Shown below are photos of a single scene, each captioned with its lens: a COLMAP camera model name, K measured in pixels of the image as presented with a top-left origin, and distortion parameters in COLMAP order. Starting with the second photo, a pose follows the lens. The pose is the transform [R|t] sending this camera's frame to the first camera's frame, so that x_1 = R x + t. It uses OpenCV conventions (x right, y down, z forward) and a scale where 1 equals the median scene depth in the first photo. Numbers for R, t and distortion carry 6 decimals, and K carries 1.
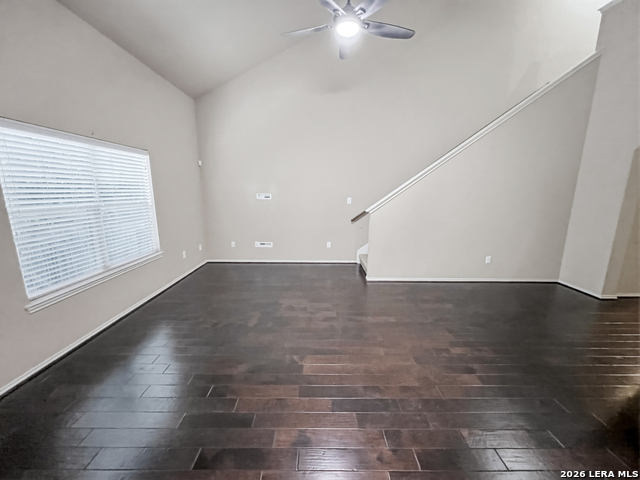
lens RADIAL K [[254.7, 0, 320.0], [0, 254.7, 240.0], [0, 0, 1]] dist [-0.000051, -0.000048]
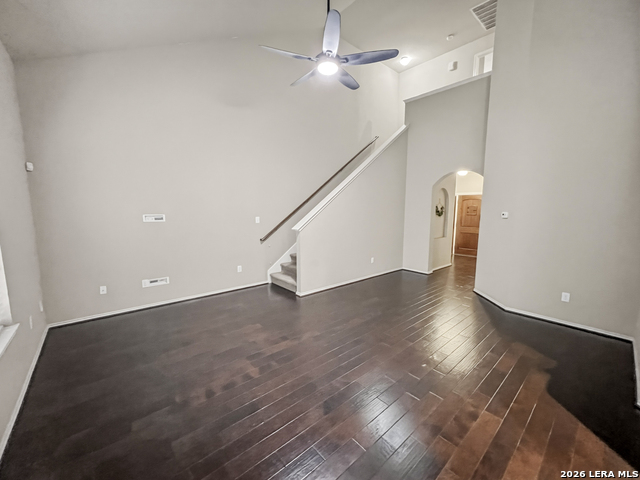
lens RADIAL K [[257.6, 0, 319.6], [0, 257.6, 239.5], [0, 0, 1]] dist [-0.000839, -0.000182]
pose [[0.763565, -0.081702, 0.640541, -0.352508], [0.126669, 0.991642, -0.024512, -0.028164], [-0.633185, 0.099853, 0.767532, 0.112902]]
